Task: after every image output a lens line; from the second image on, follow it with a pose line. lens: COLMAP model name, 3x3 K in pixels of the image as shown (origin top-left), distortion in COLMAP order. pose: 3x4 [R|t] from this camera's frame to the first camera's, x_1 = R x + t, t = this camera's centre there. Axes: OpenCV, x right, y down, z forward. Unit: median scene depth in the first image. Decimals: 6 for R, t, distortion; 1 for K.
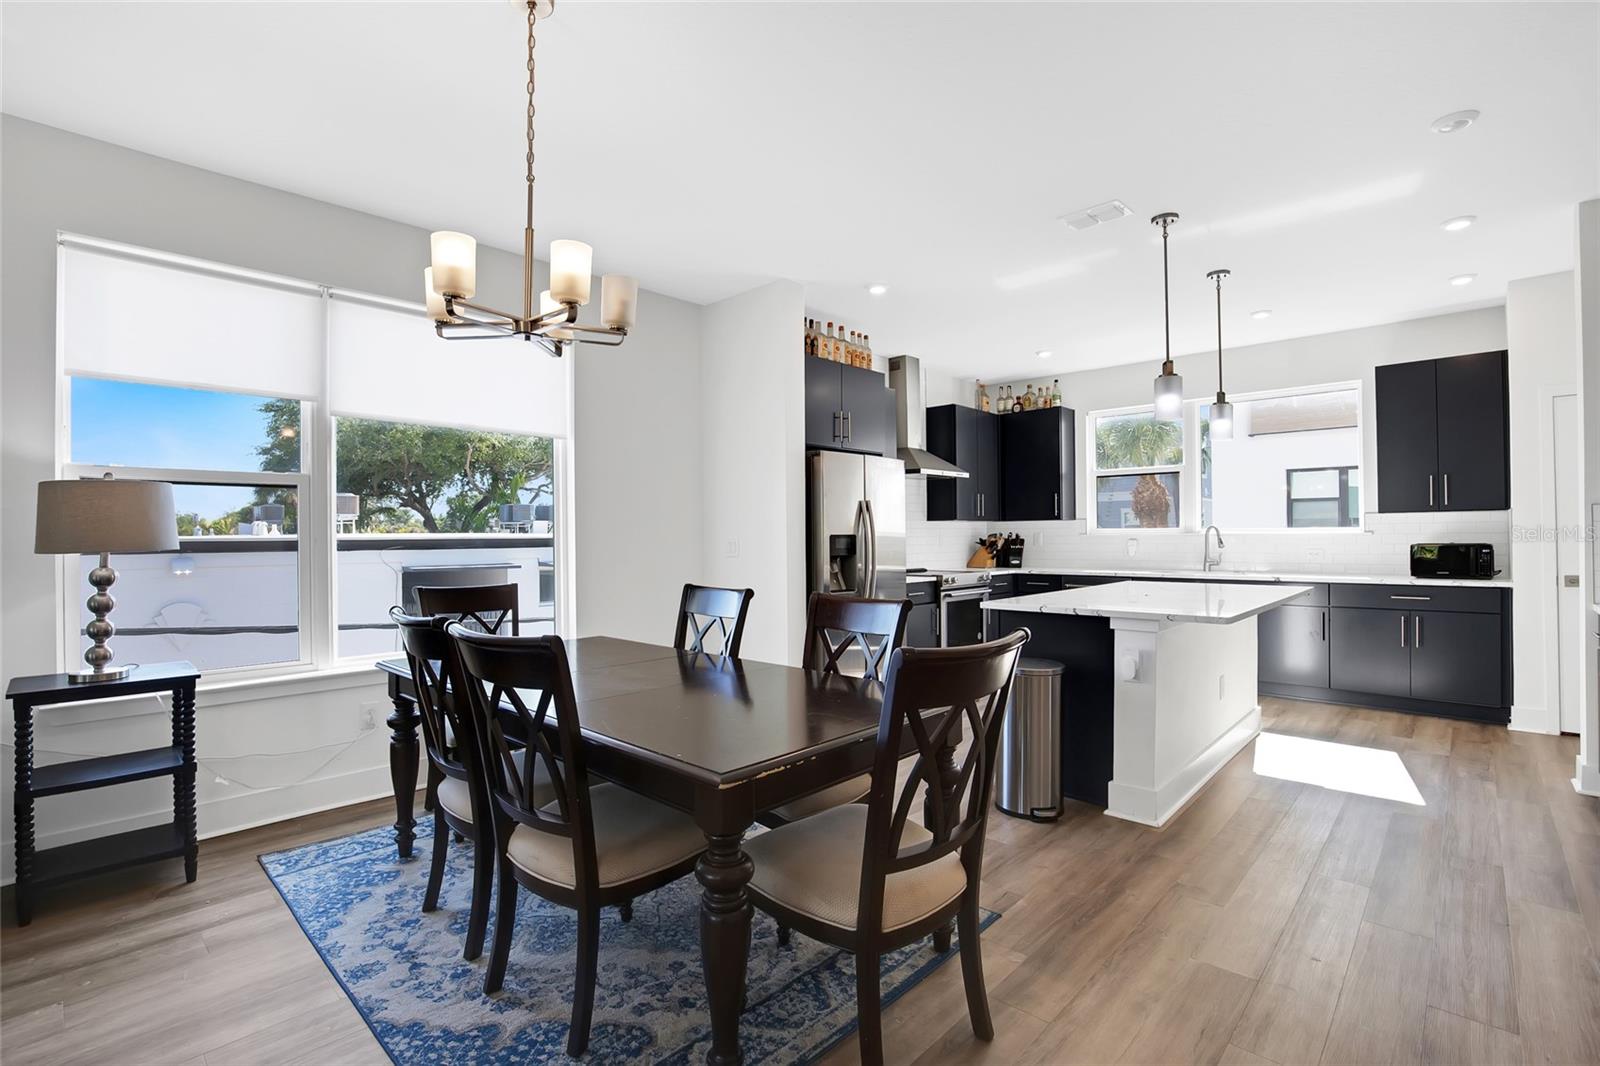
lens RADIAL K [[730.3, 0, 798.1], [0, 730.3, 530.2], [0, 0, 1]] dist [-0.032763, 0.005400]
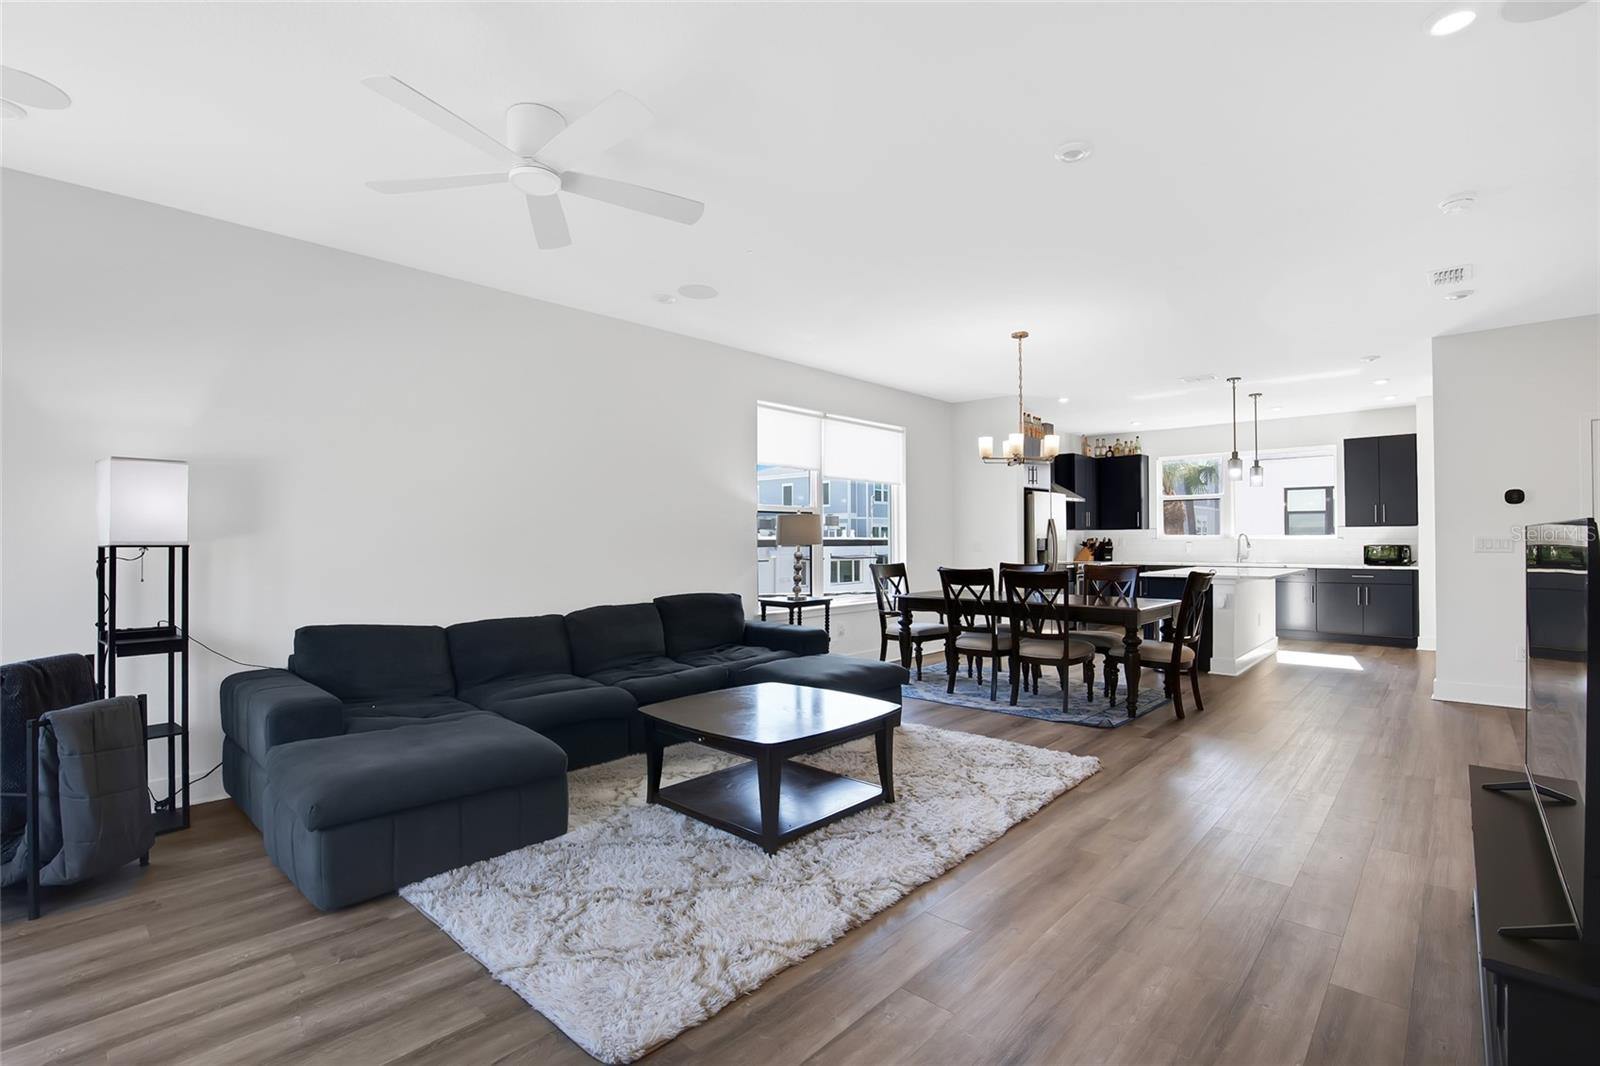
lens RADIAL K [[730.3, 0, 799.2], [0, 730.3, 530.9], [0, 0, 1]] dist [-0.032763, 0.005400]
pose [[0.999938, 0.004201, 0.010325, -0.457033], [-0.004153, 0.999981, -0.004594, -0.001646], [-0.010344, 0.004551, 0.999936, -0.627946]]
